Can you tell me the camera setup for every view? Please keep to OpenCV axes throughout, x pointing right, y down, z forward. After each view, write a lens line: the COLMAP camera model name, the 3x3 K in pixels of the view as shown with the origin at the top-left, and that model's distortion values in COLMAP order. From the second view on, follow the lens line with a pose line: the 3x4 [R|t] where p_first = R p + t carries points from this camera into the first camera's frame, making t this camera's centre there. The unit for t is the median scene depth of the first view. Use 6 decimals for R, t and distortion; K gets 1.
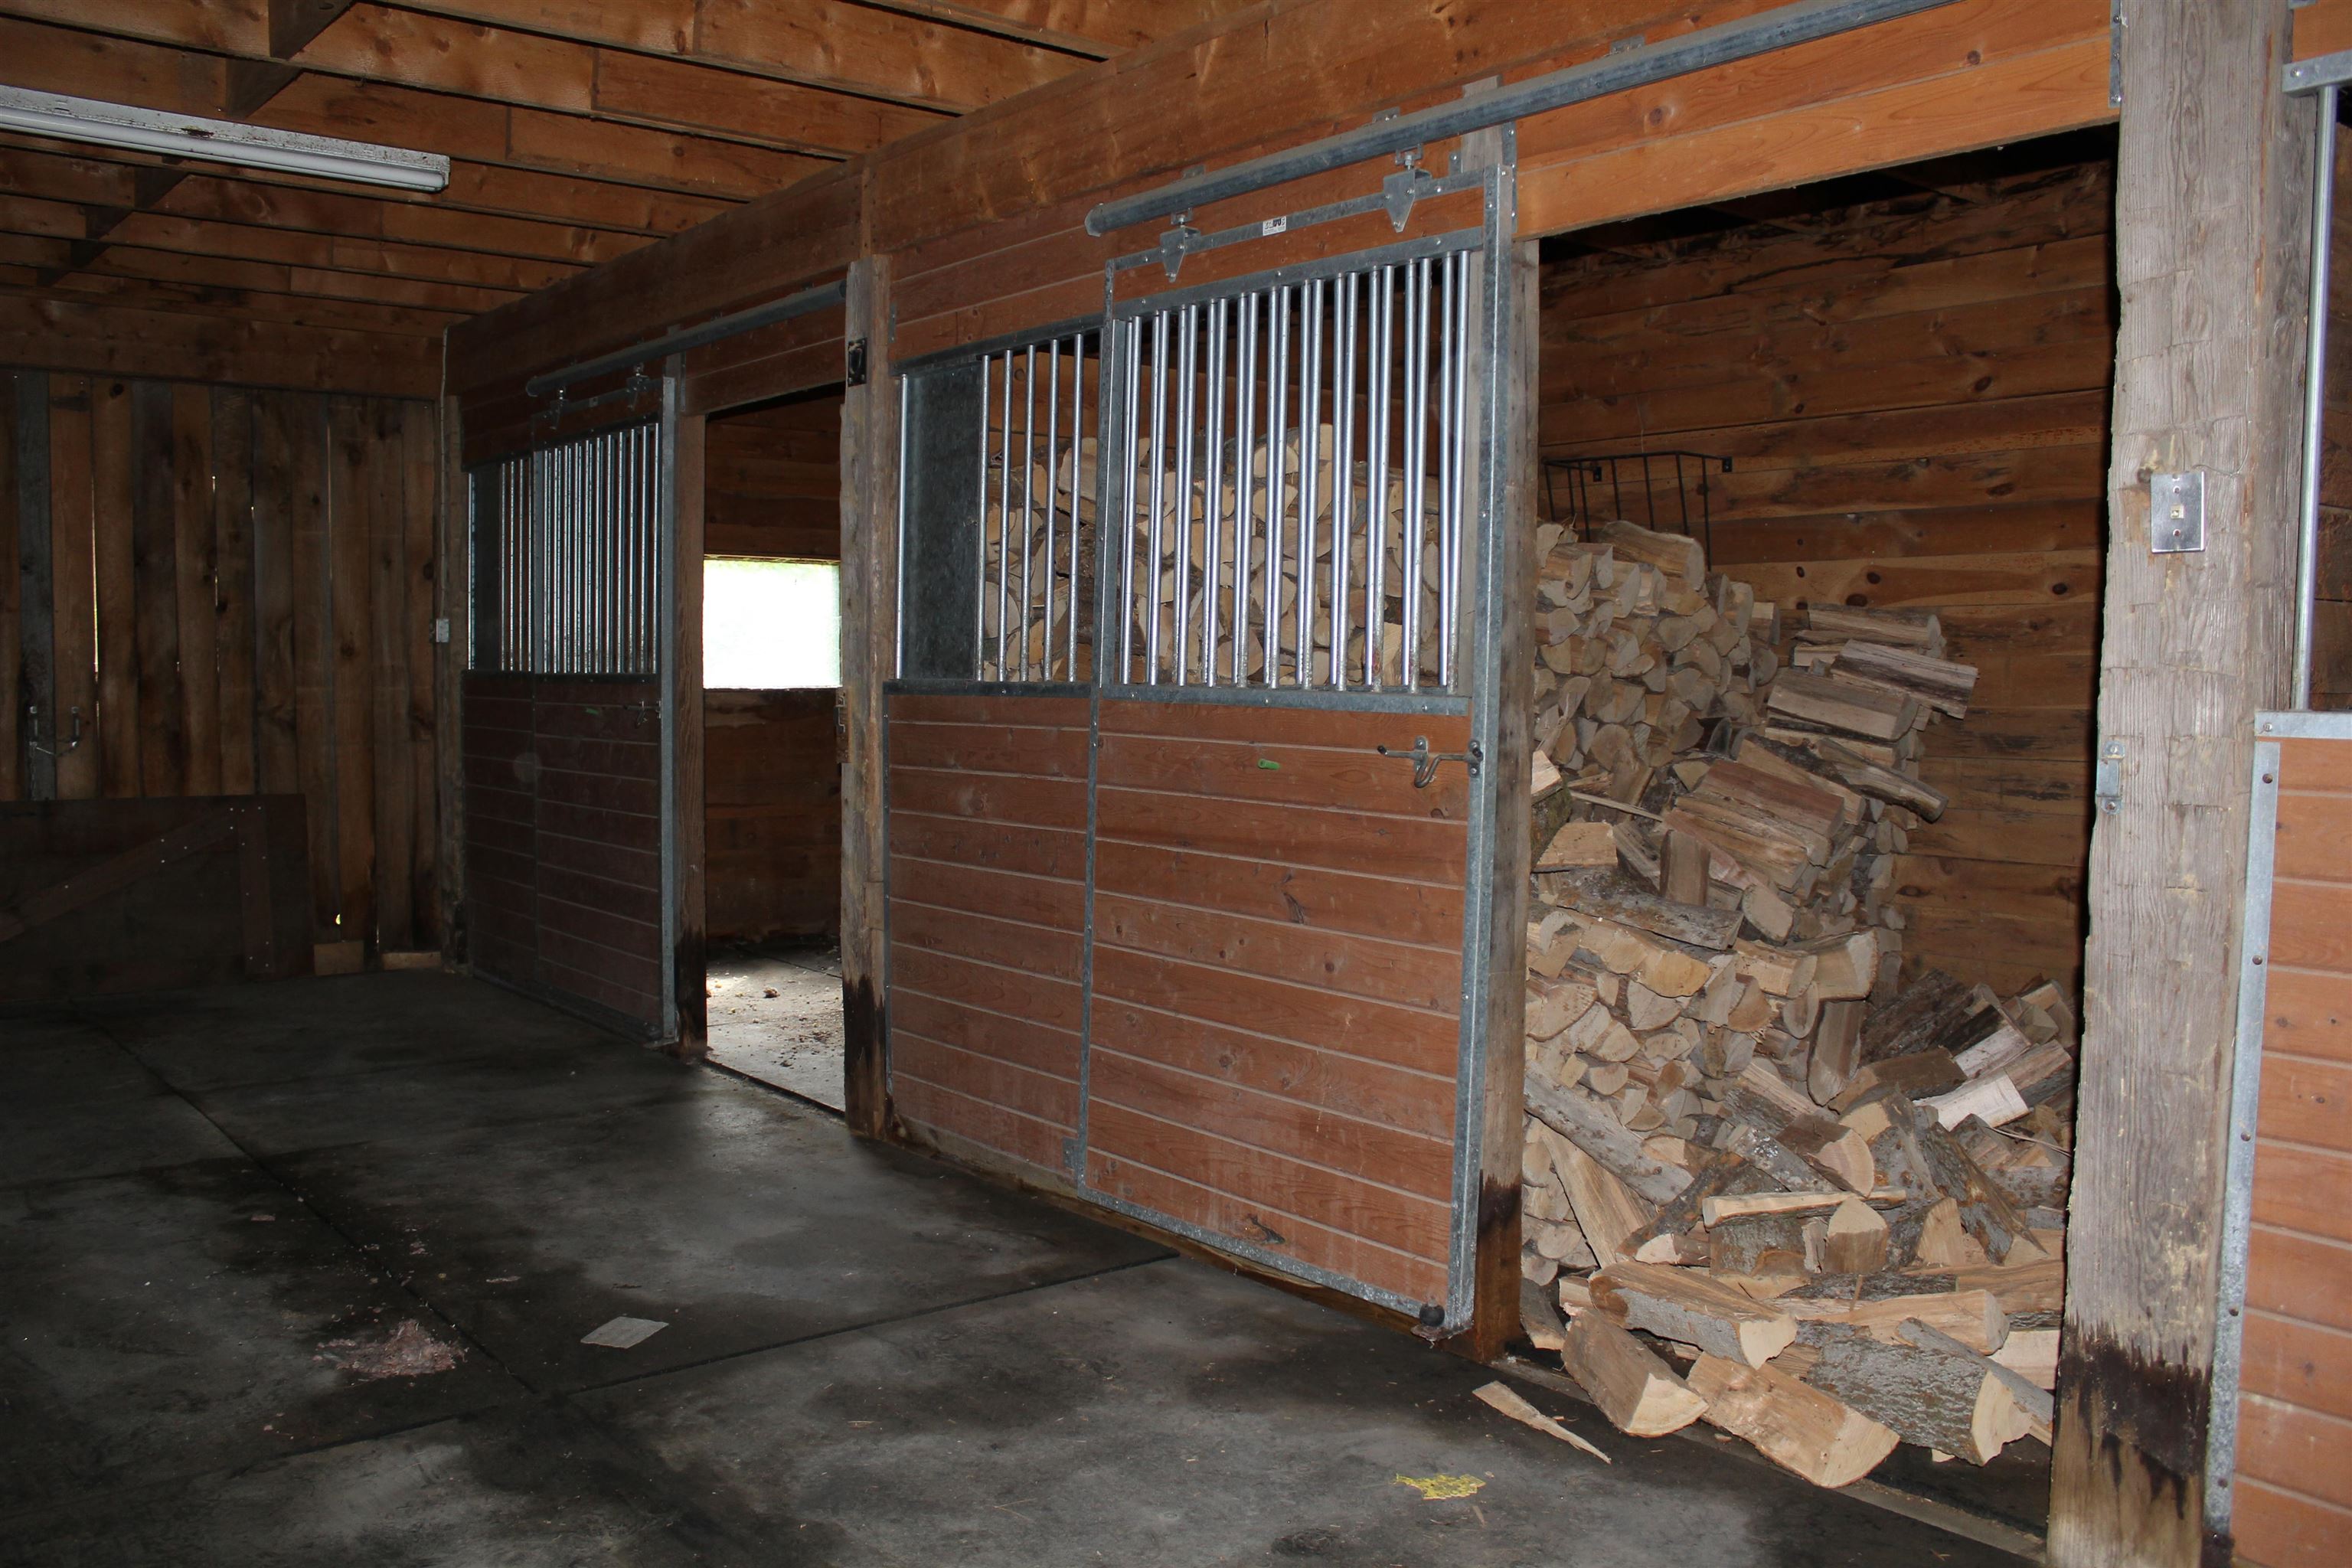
lens RADIAL K [[1951.3, 0, 1154.0], [0, 1951.3, 776.9], [0, 0, 1]] dist [-0.163425, 0.145642]
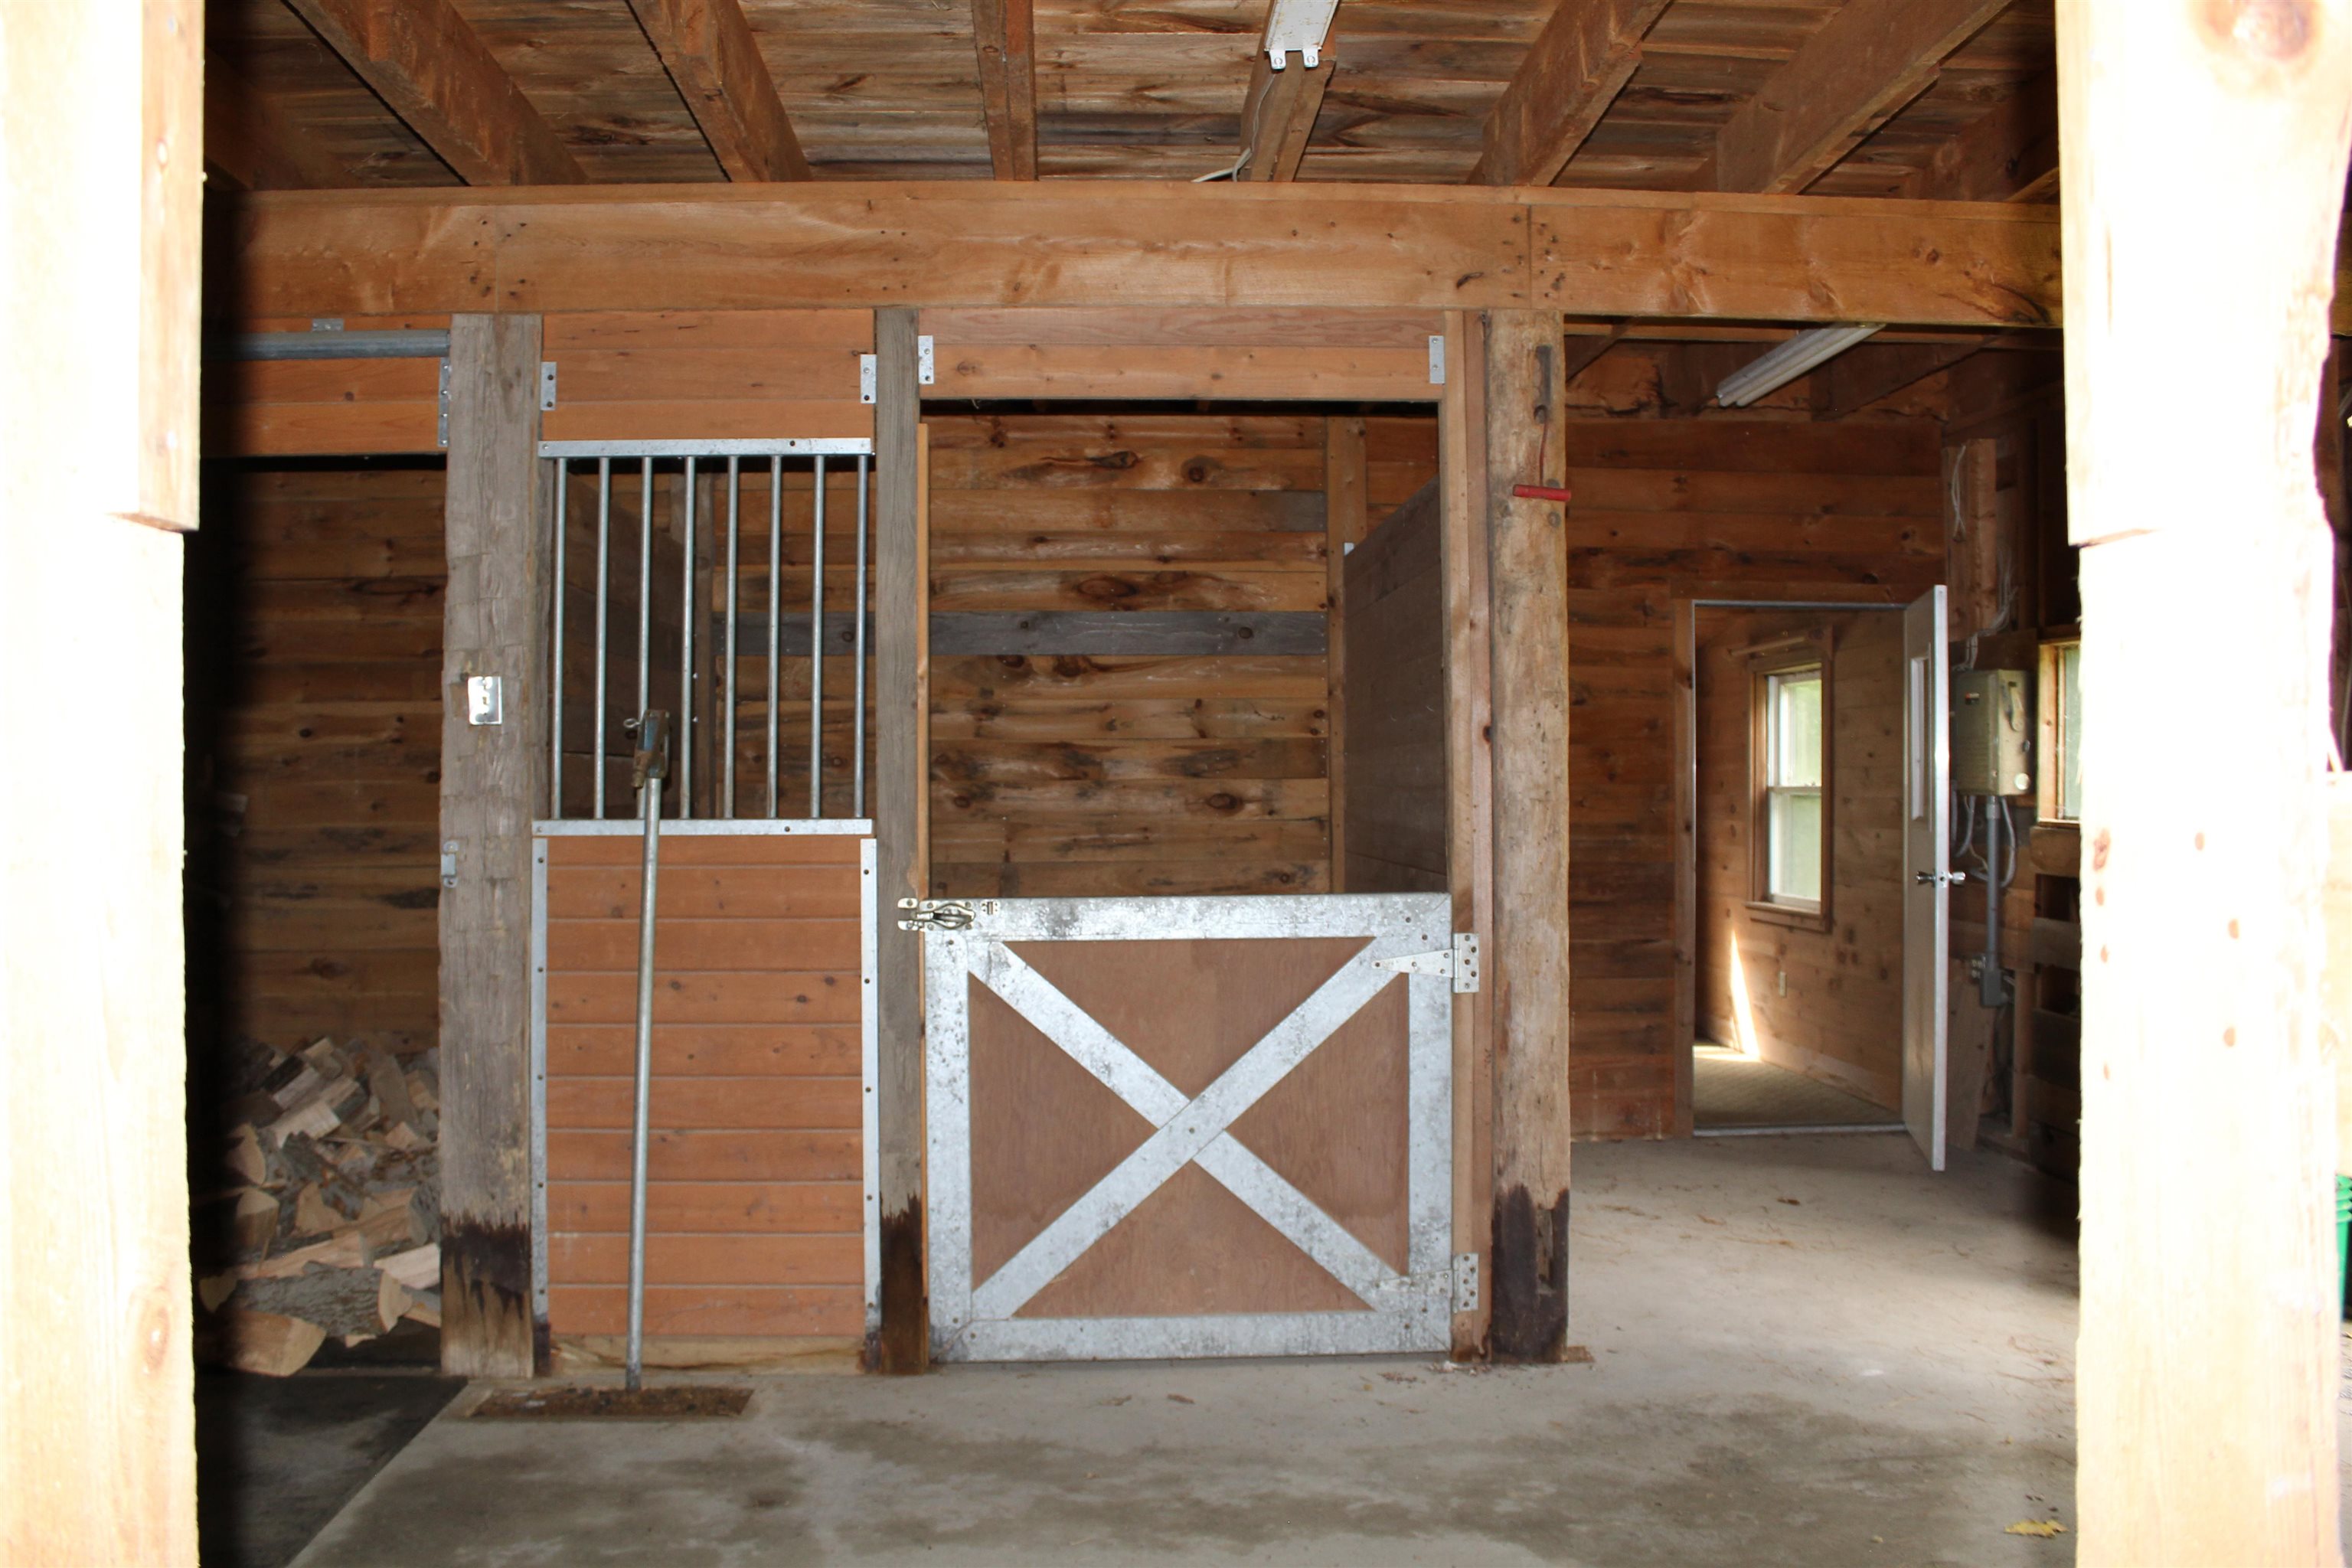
lens RADIAL K [[1951.3, 0, 1154.0], [0, 1951.3, 776.9], [0, 0, 1]] dist [-0.163425, 0.145642]
pose [[0.590475, -0.003999, 0.807046, -0.386241], [0.056823, 0.997712, -0.036631, 0.016975], [-0.805053, 0.067489, 0.589352, -0.378529]]
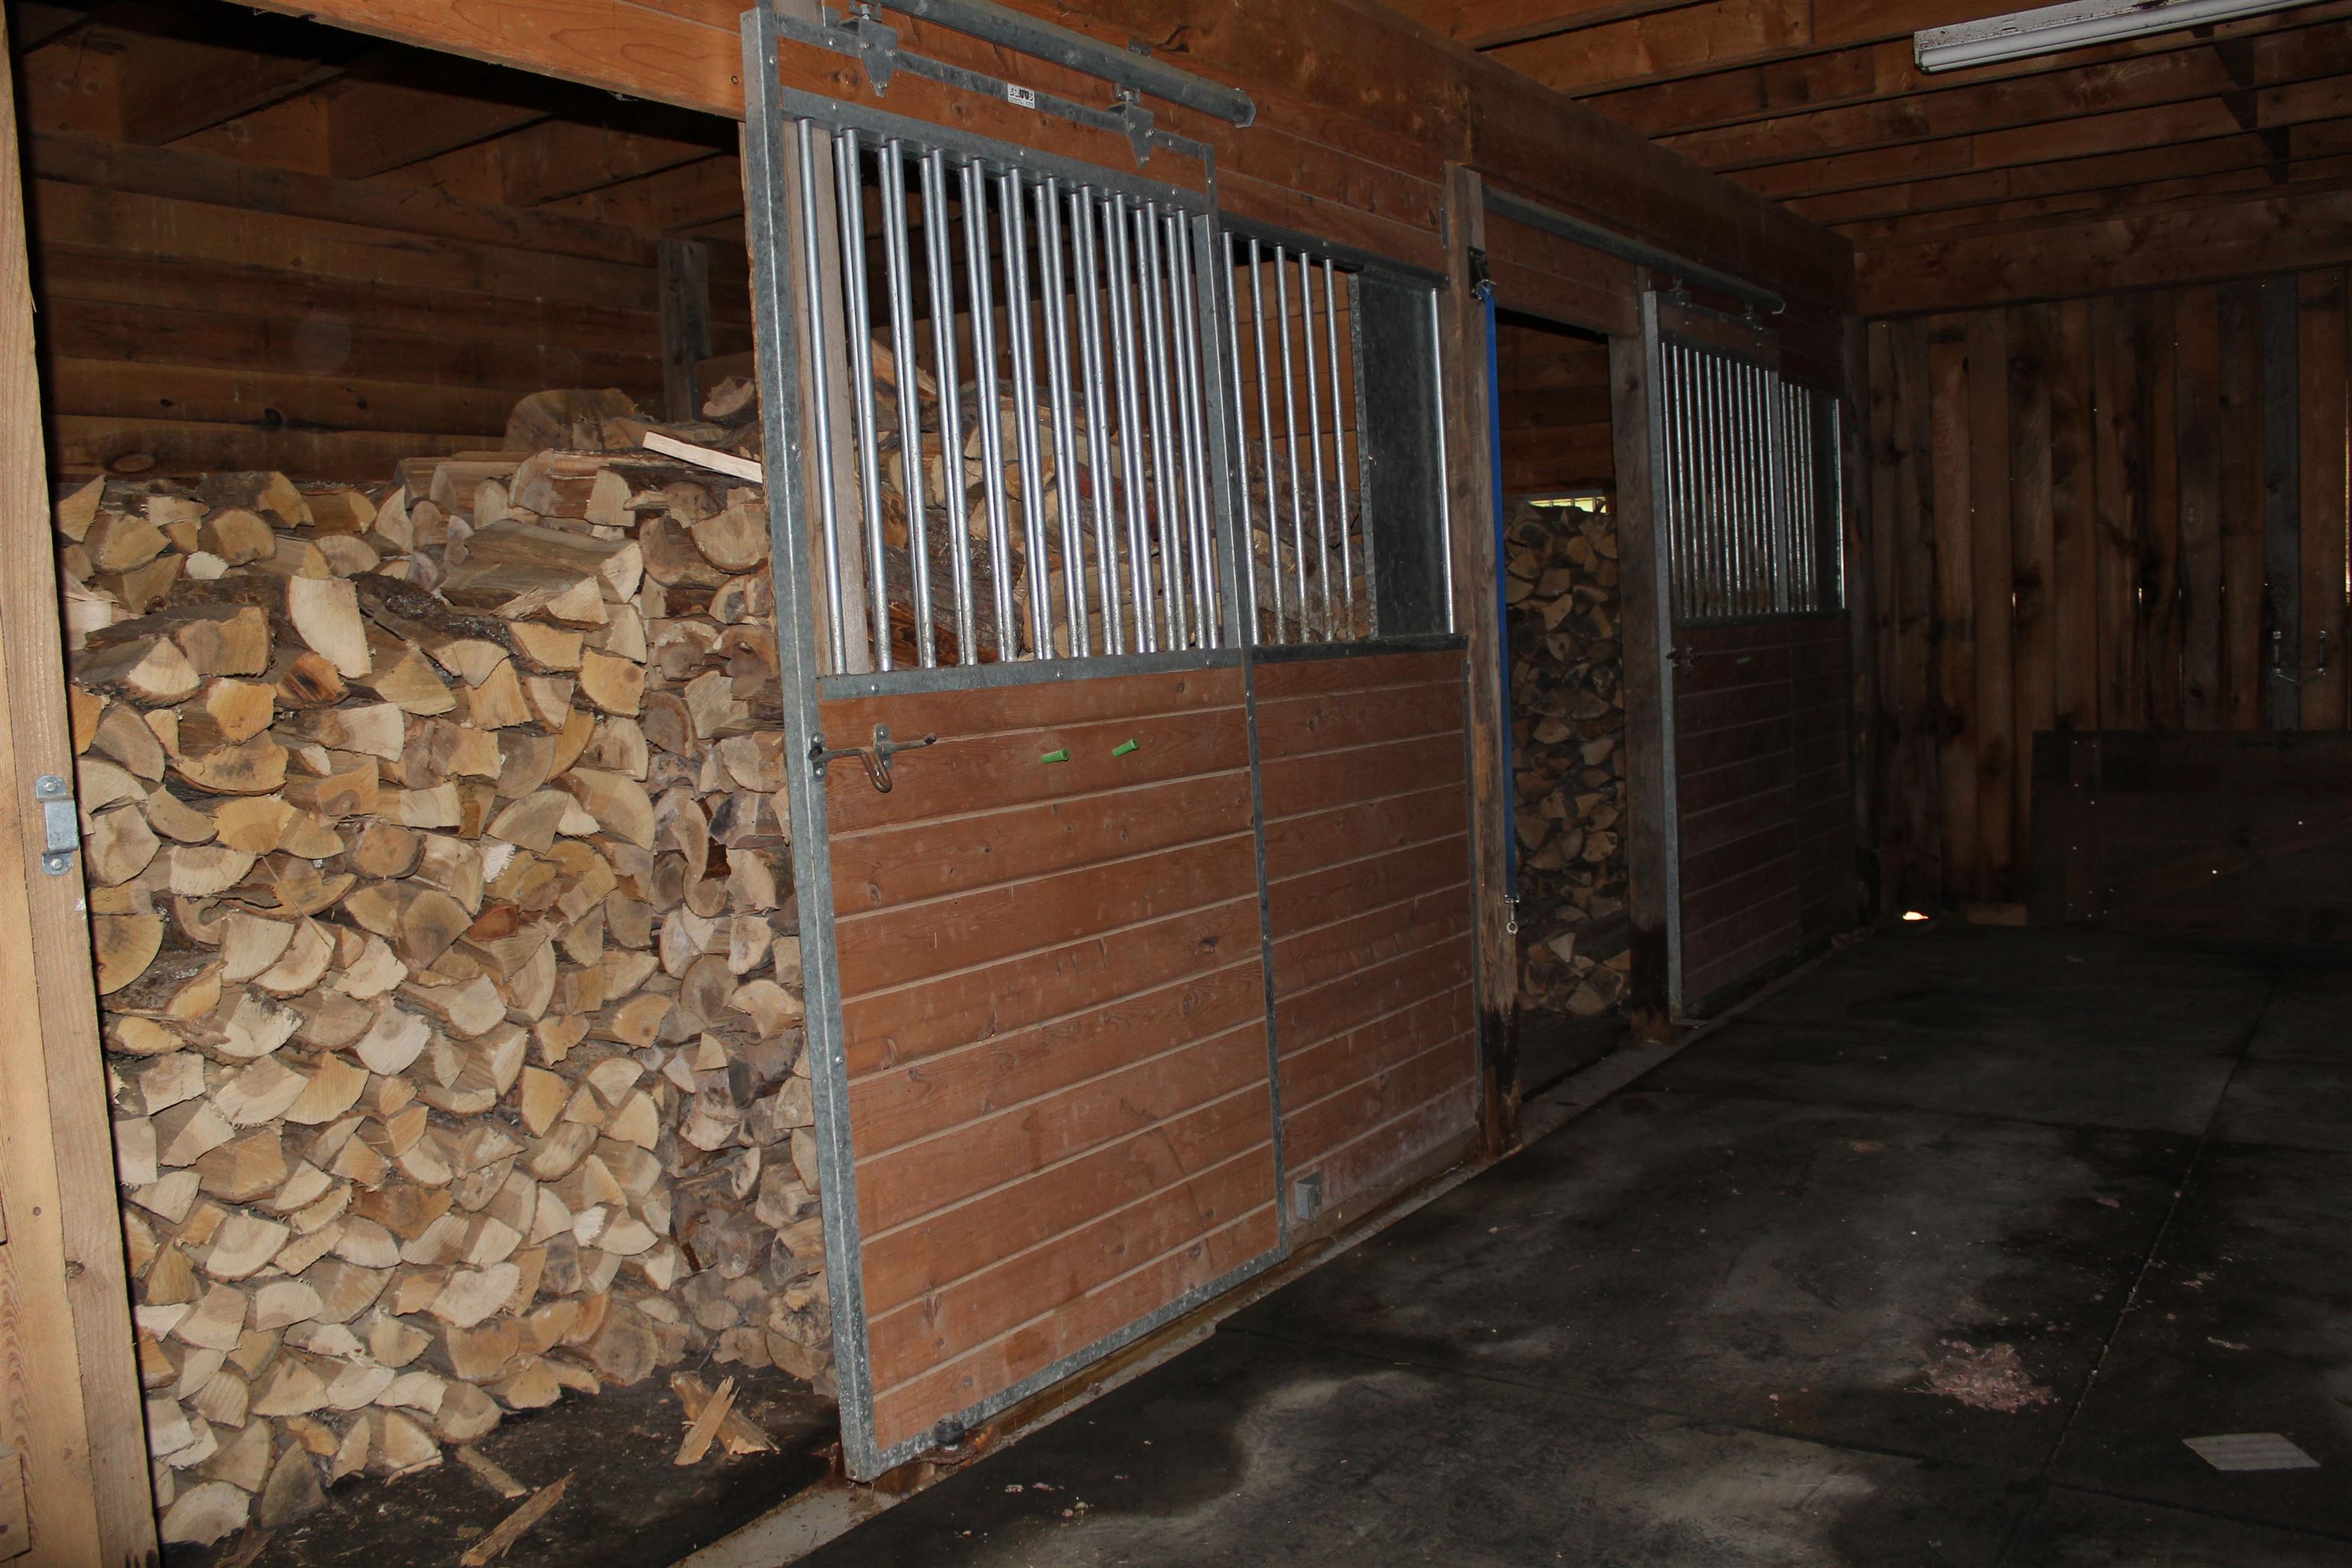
lens RADIAL K [[1951.3, 0, 1154.0], [0, 1951.3, 776.9], [0, 0, 1]] dist [-0.163425, 0.145642]
pose [[0.276249, 0.054825, -0.959521, 0.374606], [-0.009240, 0.998477, 0.054390, -0.023780], [0.961042, -0.006160, 0.276335, 0.439608]]
